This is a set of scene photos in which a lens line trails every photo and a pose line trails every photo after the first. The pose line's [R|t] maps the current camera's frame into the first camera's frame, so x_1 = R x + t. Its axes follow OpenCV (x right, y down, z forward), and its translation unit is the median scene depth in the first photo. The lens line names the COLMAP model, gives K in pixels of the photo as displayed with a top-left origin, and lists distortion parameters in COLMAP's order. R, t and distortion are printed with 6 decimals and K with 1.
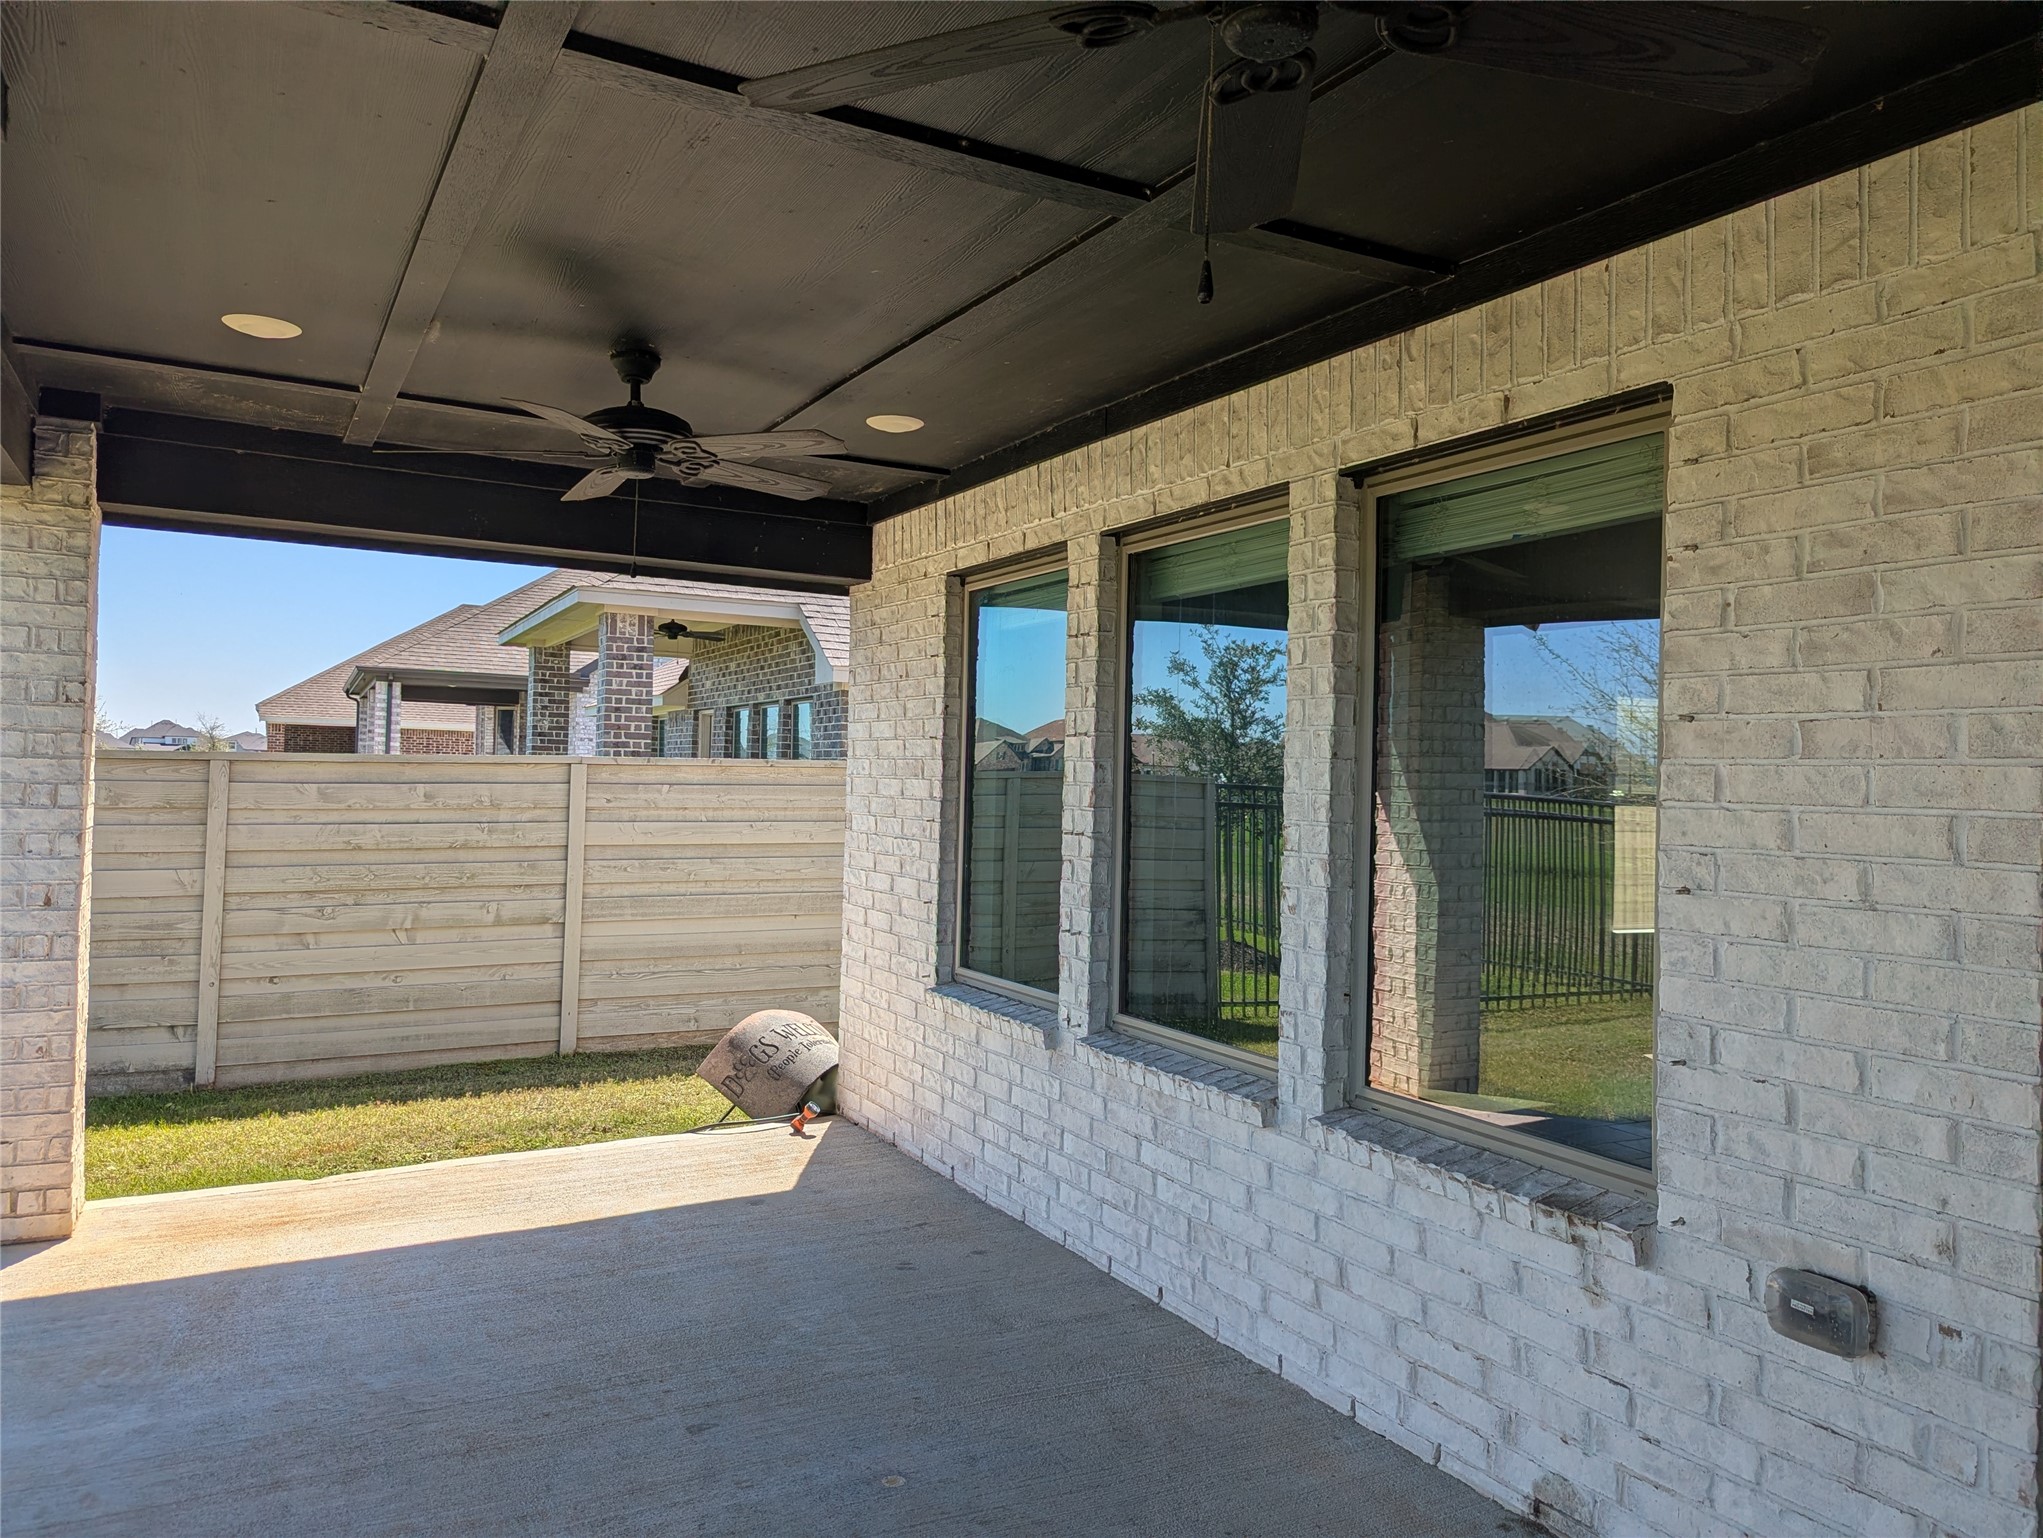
lens RADIAL K [[1447.5, 0, 1022.1], [0, 1447.5, 763.9], [0, 0, 1]] dist [0.053667, -0.046488]
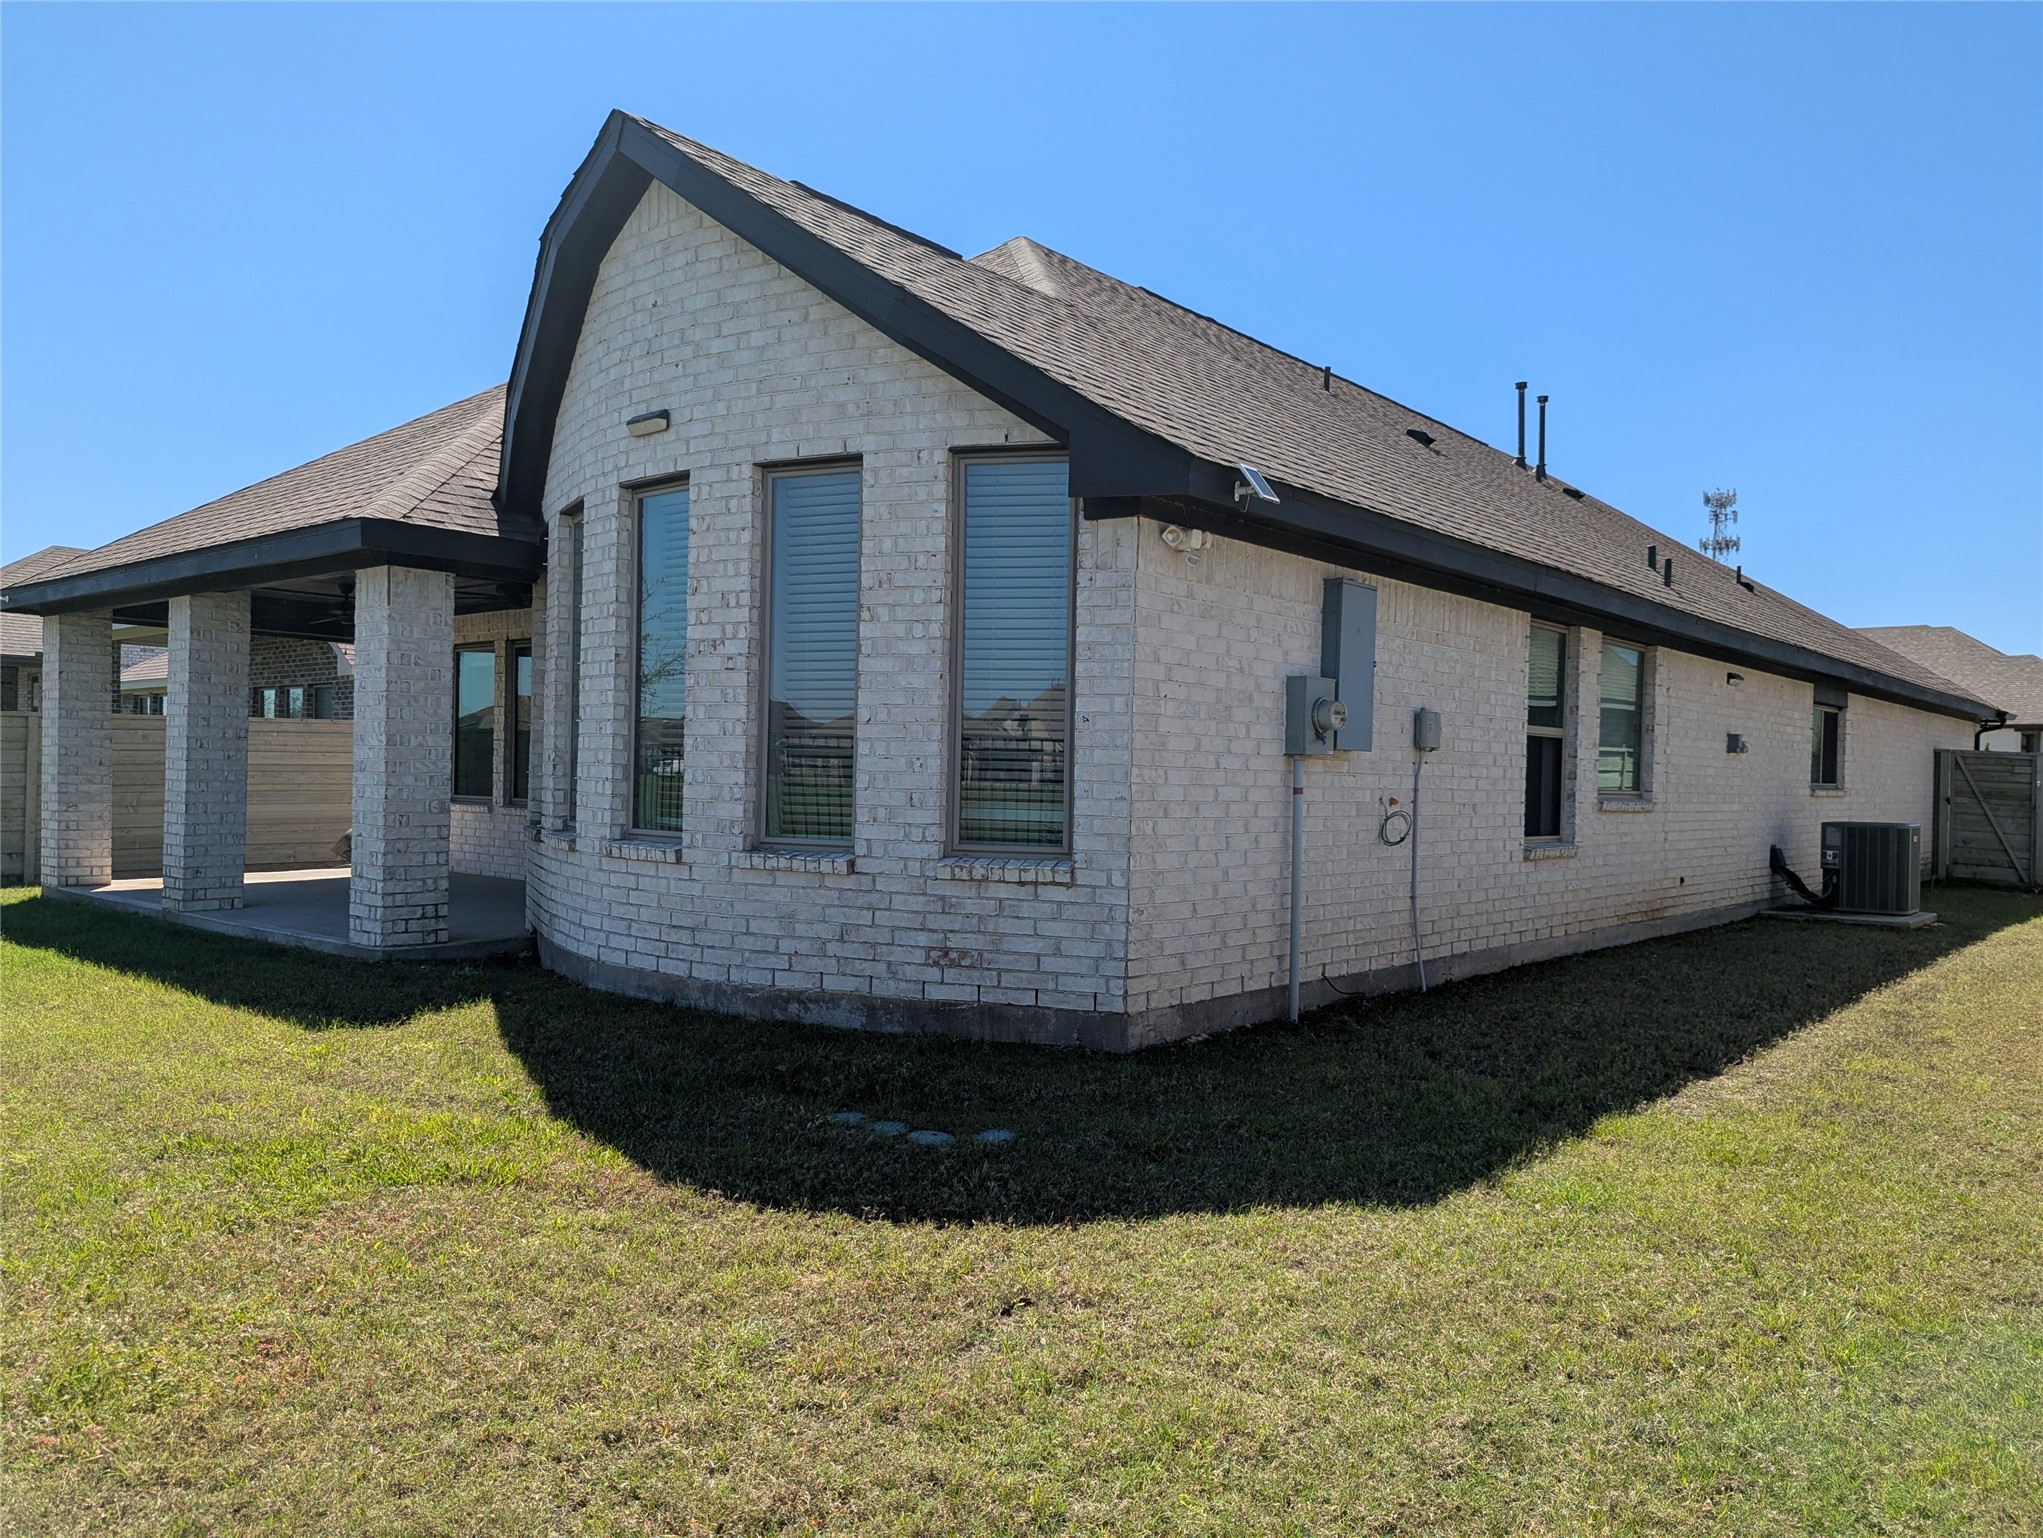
lens RADIAL K [[1447.5, 0, 1012.5], [0, 1447.5, 784.1], [0, 0, 1]] dist [0.053667, -0.046488]
pose [[0.938243, -0.009368, 0.345851, -0.003974], [-0.000161, 0.999621, 0.027513, 0.029197], [-0.345978, -0.025869, 0.937886, -1.124333]]
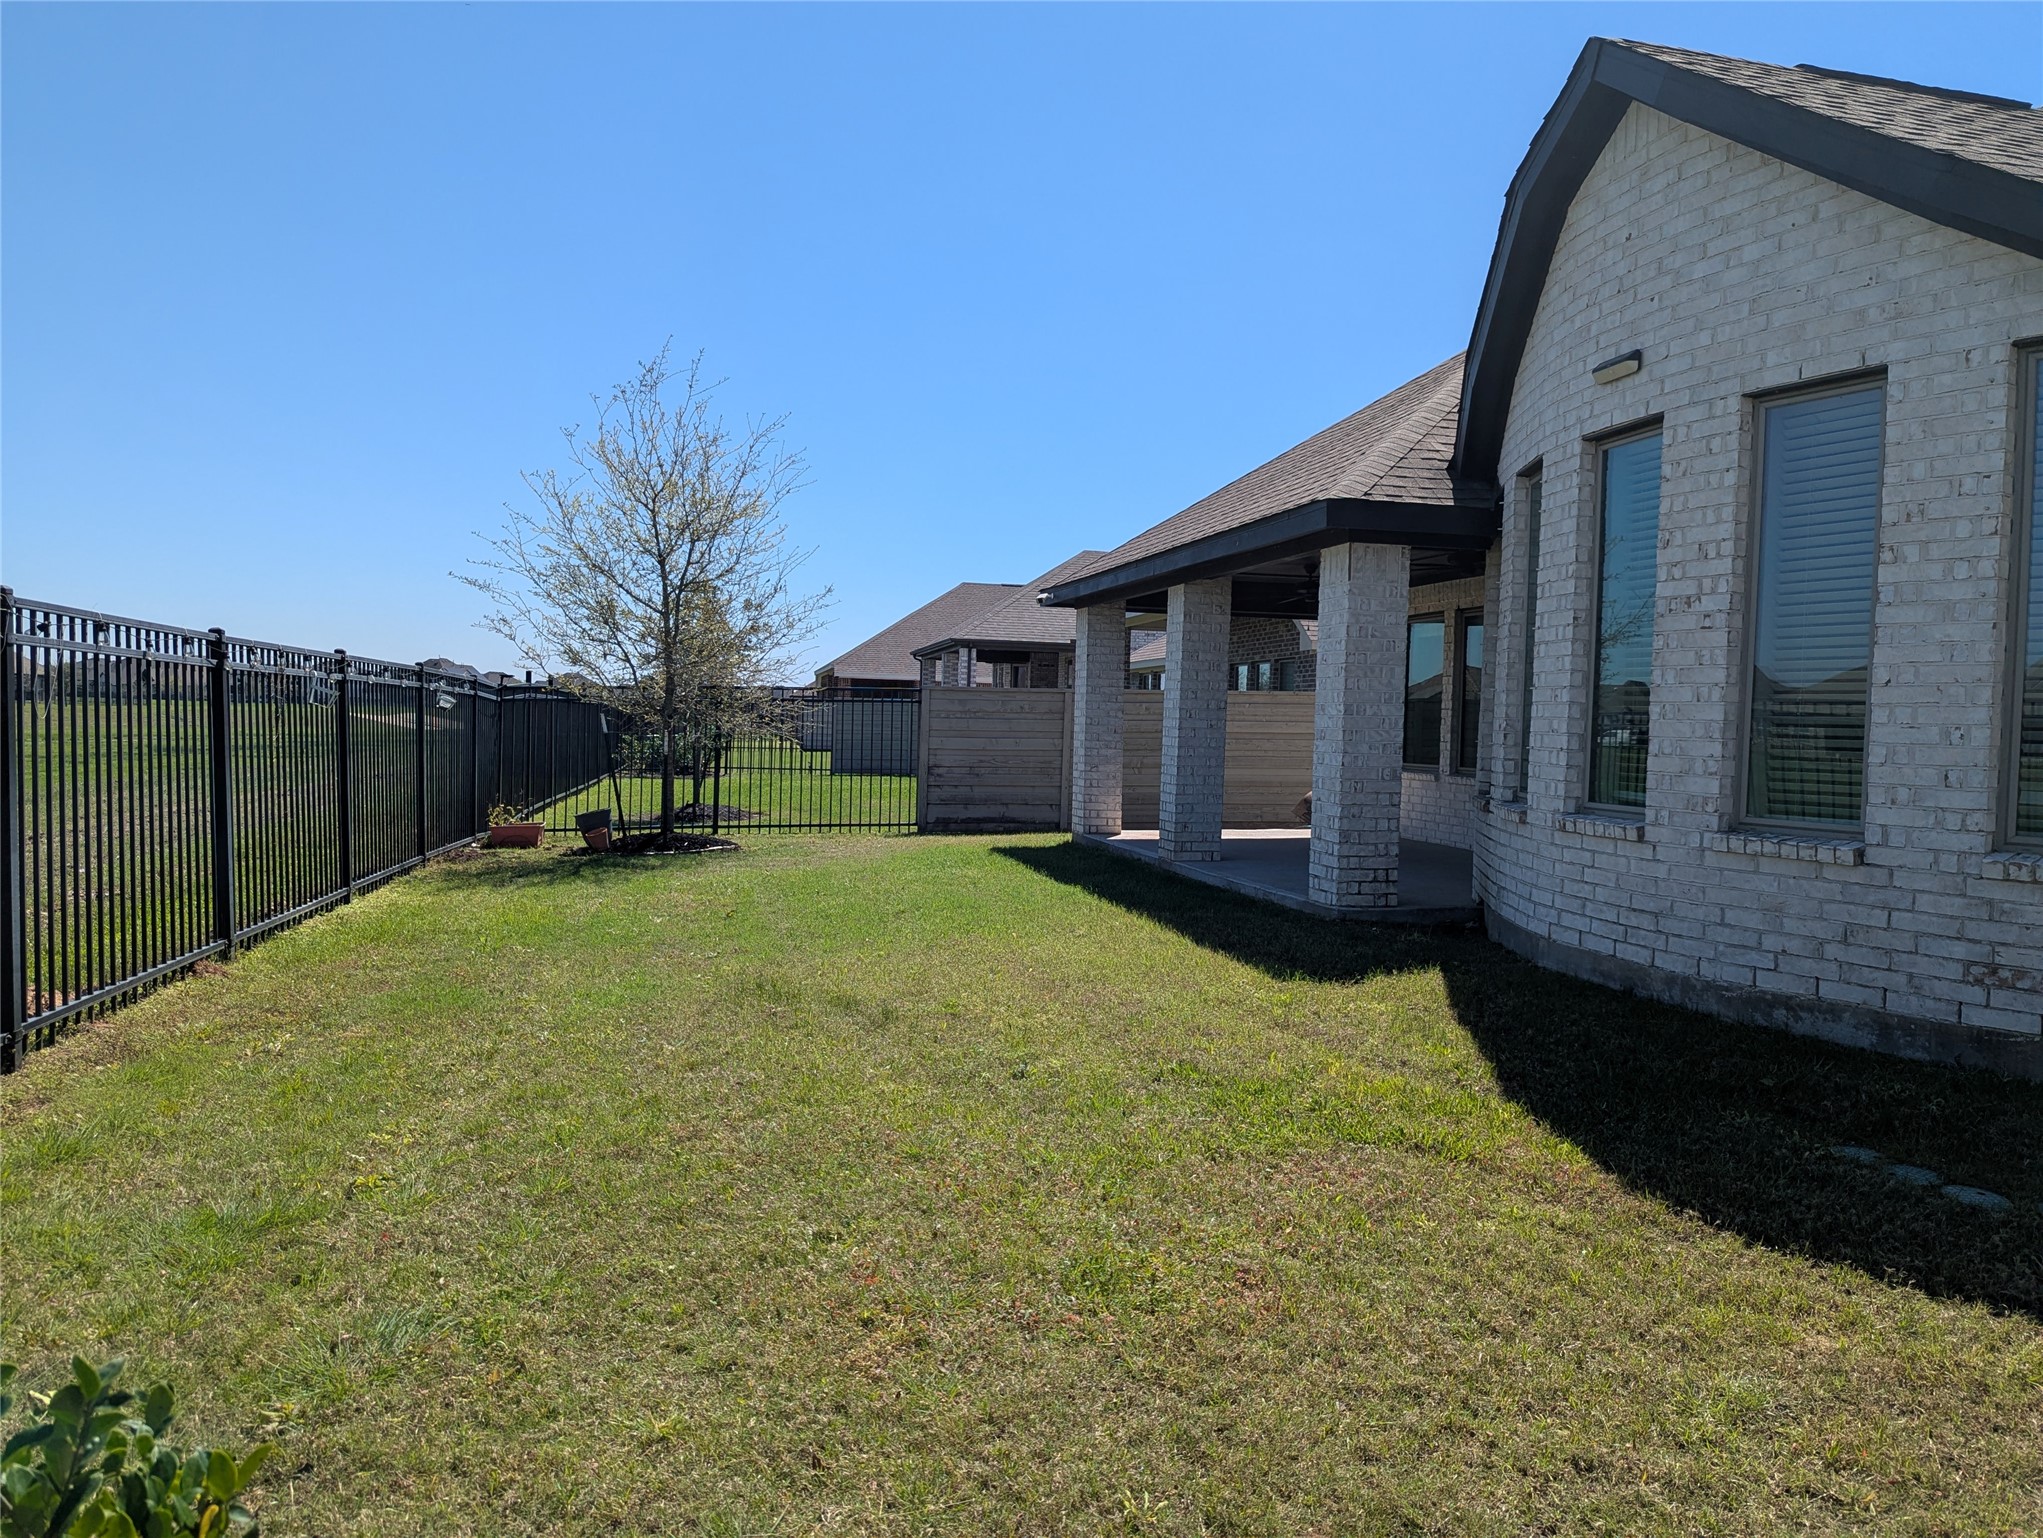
lens RADIAL K [[1447.5, 0, 1008.2], [0, 1447.5, 781.7], [0, 0, 1]] dist [0.053667, -0.046488]
pose [[0.962238, 0.010346, -0.272011, -0.007794], [0.002255, 0.998940, 0.045973, 0.029668], [0.272199, -0.044850, 0.961195, -1.110687]]
